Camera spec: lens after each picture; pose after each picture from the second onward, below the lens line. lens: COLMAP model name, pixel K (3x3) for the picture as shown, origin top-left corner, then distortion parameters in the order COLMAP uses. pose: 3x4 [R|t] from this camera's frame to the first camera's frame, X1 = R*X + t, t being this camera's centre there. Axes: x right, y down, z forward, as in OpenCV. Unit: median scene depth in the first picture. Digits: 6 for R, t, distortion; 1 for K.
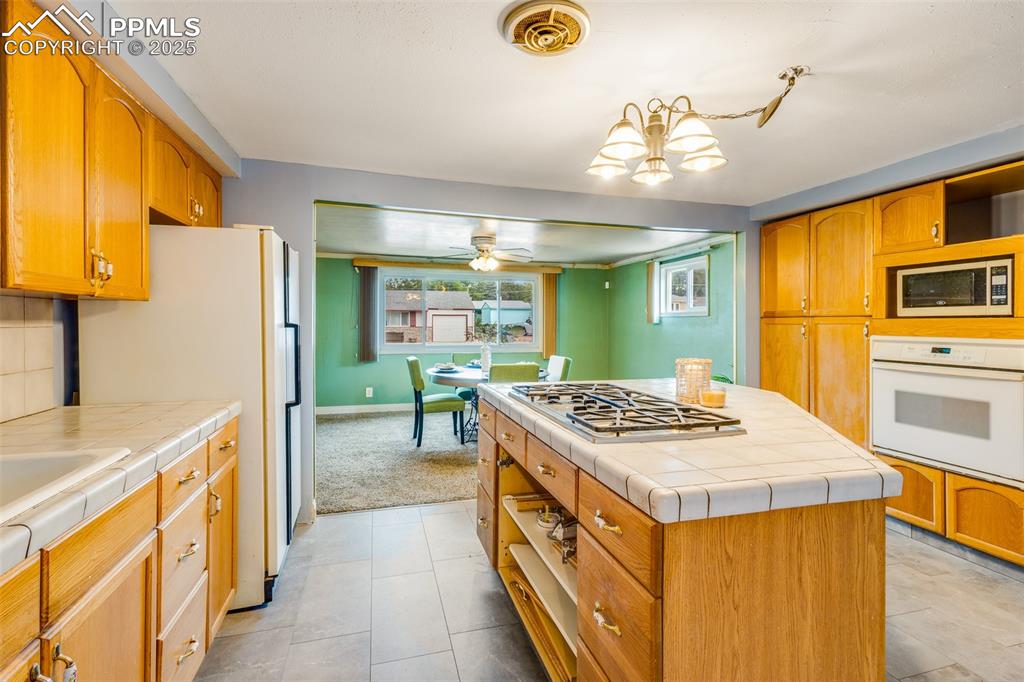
lens RADIAL K [[469.9, 0, 506.2], [0, 469.9, 323.5], [0, 0, 1]] dist [0.010611, -0.000630]
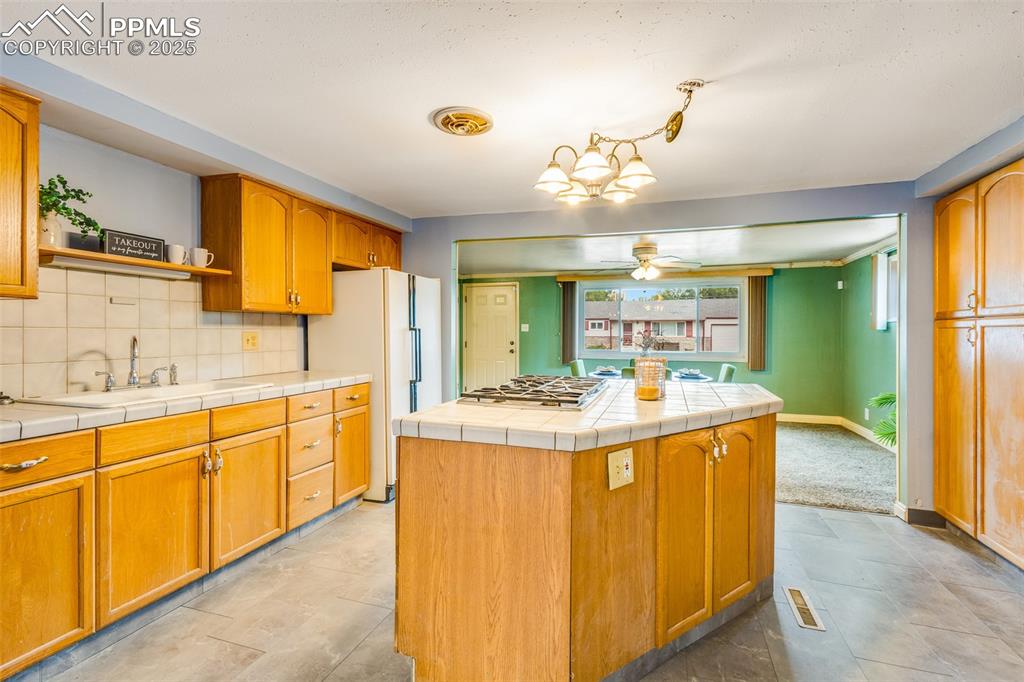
lens RADIAL K [[469.9, 0, 508.5], [0, 469.9, 334.3], [0, 0, 1]] dist [0.010611, -0.000630]
pose [[0.825475, 0.001697, -0.564436, 0.539202], [-0.001440, 0.999999, 0.000902, 0.015866], [0.564436, 0.000068, 0.825477, -0.063224]]
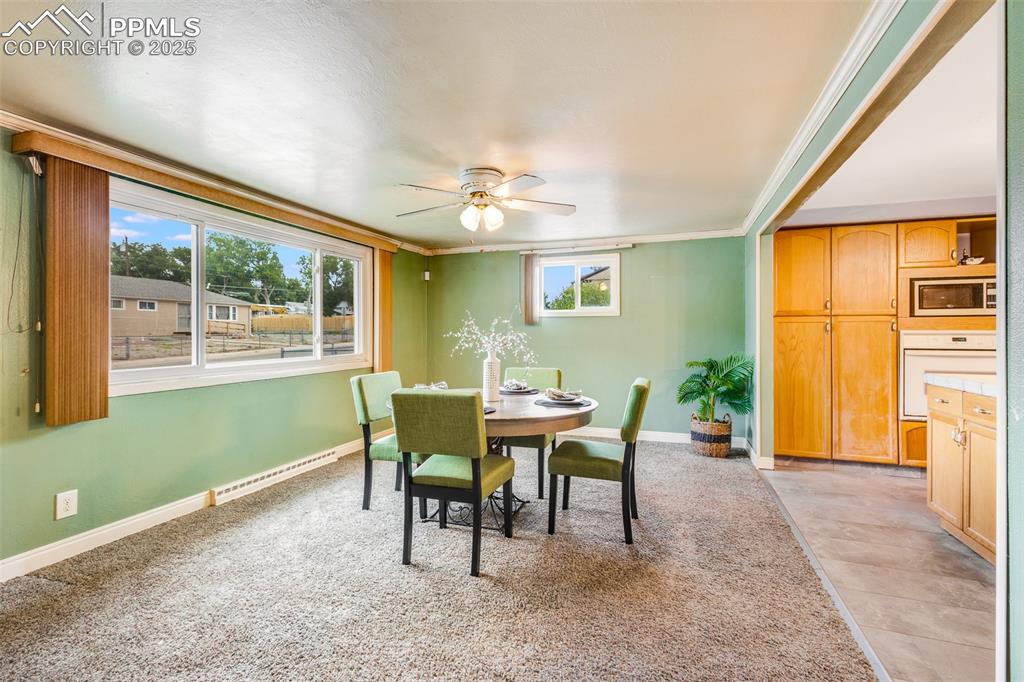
lens RADIAL K [[469.9, 0, 513.8], [0, 469.9, 336.8], [0, 0, 1]] dist [0.010611, -0.000630]
pose [[0.571447, -0.008883, 0.820591, -0.916769], [0.001099, 0.999949, 0.010060, 0.030151], [-0.820638, -0.004847, 0.571427, 1.167538]]
